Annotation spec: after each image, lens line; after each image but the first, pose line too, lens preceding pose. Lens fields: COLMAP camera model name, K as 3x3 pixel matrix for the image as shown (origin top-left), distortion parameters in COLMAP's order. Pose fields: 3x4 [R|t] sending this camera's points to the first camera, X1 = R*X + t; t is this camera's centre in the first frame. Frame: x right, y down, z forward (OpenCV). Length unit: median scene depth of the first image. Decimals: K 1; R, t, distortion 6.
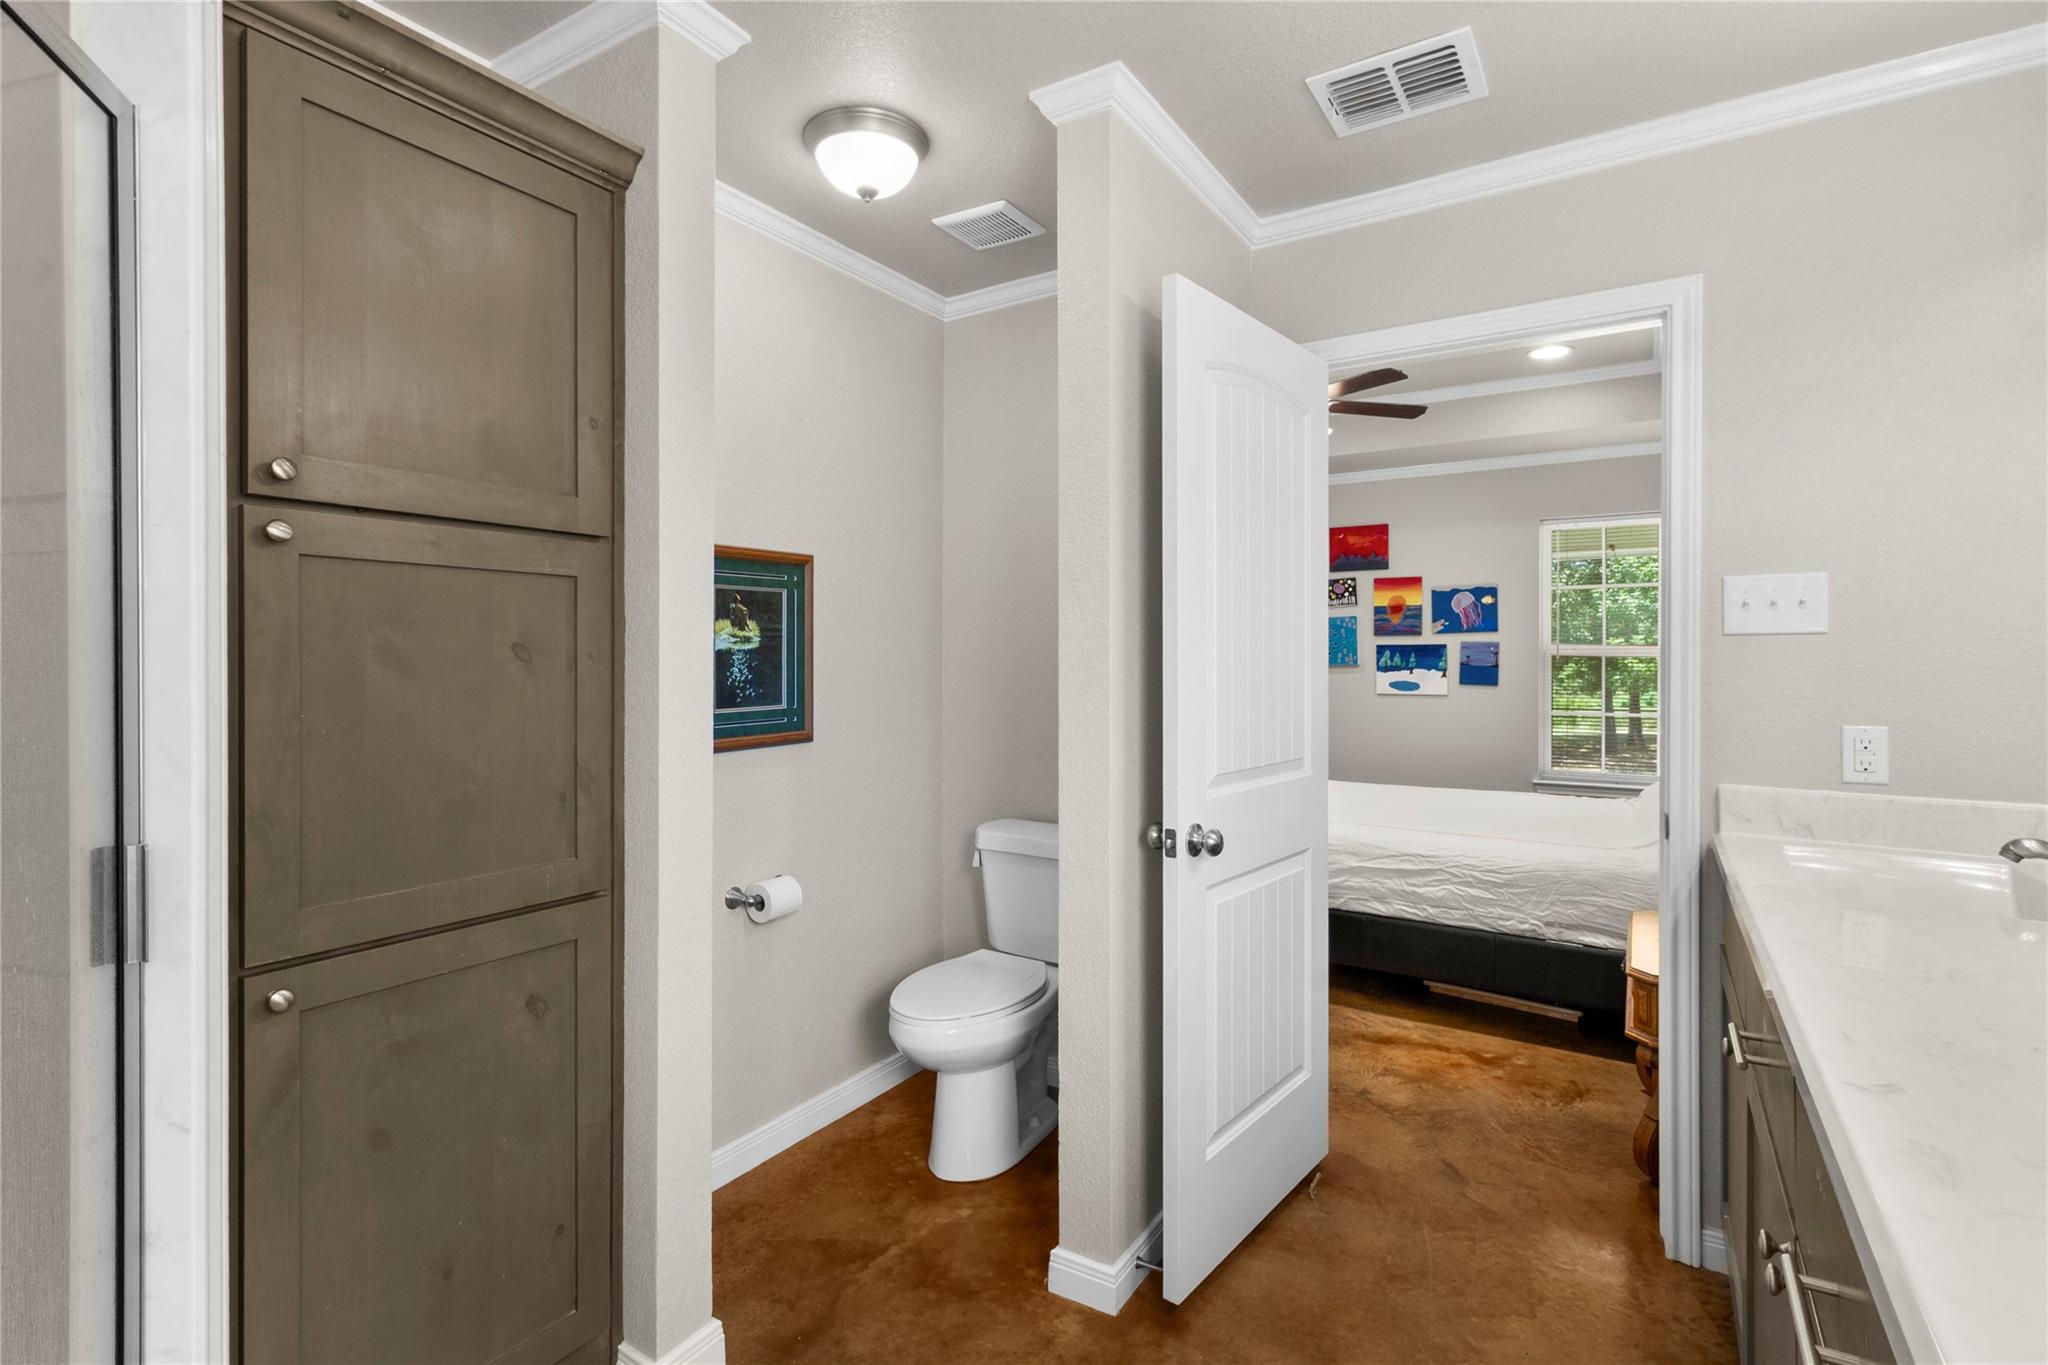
lens RADIAL K [[972.1, 0, 1023.4], [0, 972.1, 671.4], [0, 0, 1]] dist [0.000997, -0.000004]
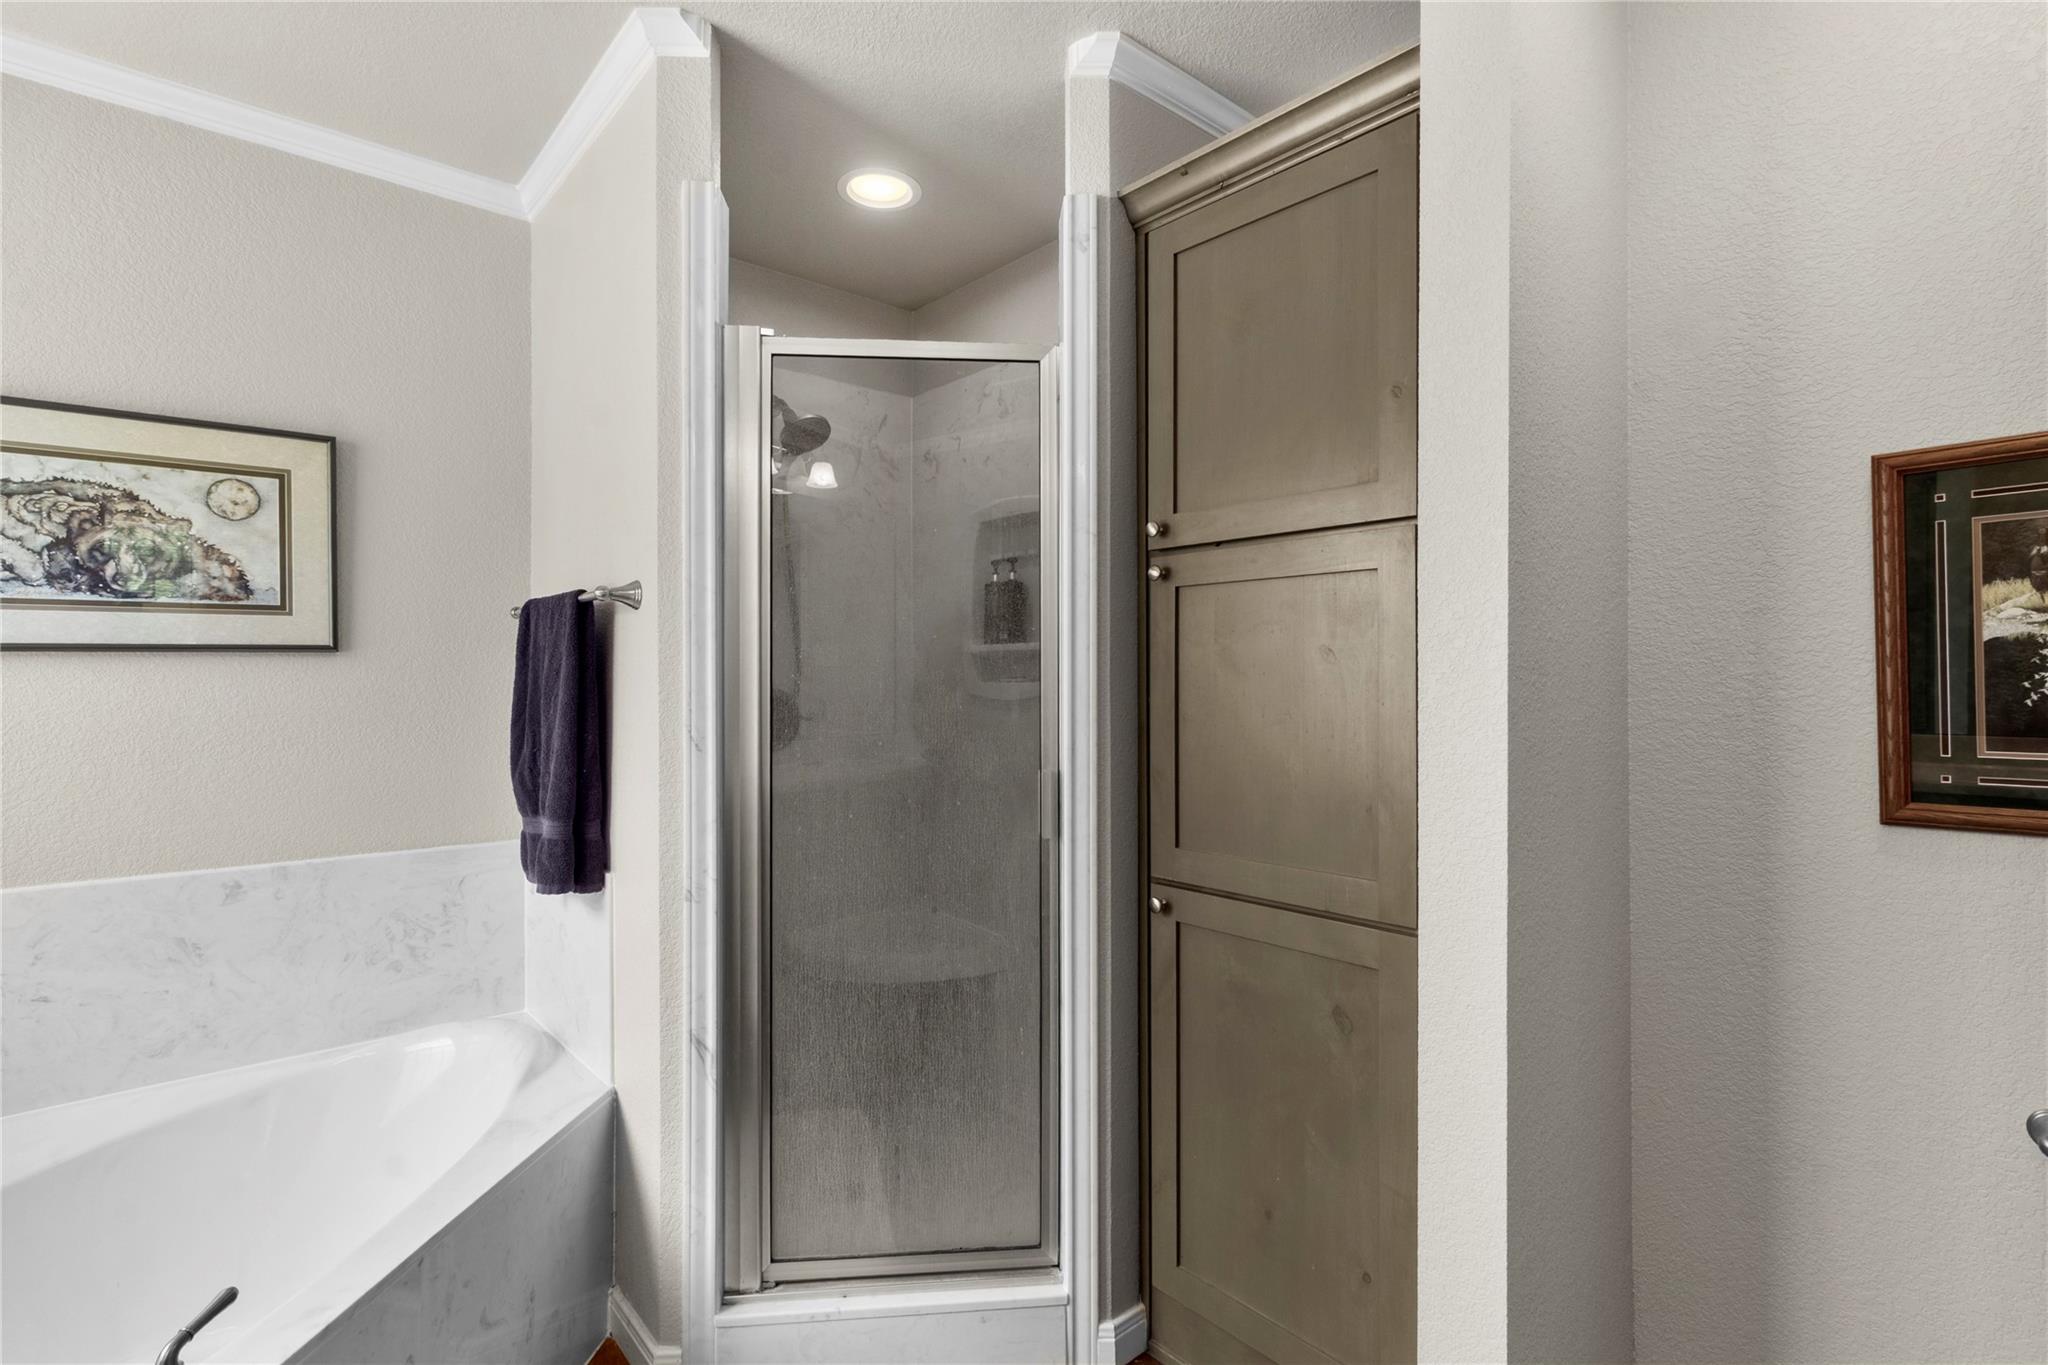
lens RADIAL K [[972.1, 0, 1022.9], [0, 972.1, 674.1], [0, 0, 1]] dist [0.000997, -0.000004]
pose [[-0.295802, -0.008020, -0.955216, 0.527075], [-0.009631, 0.999939, -0.005413, 0.007807], [0.955201, 0.007599, -0.295861, 0.990256]]
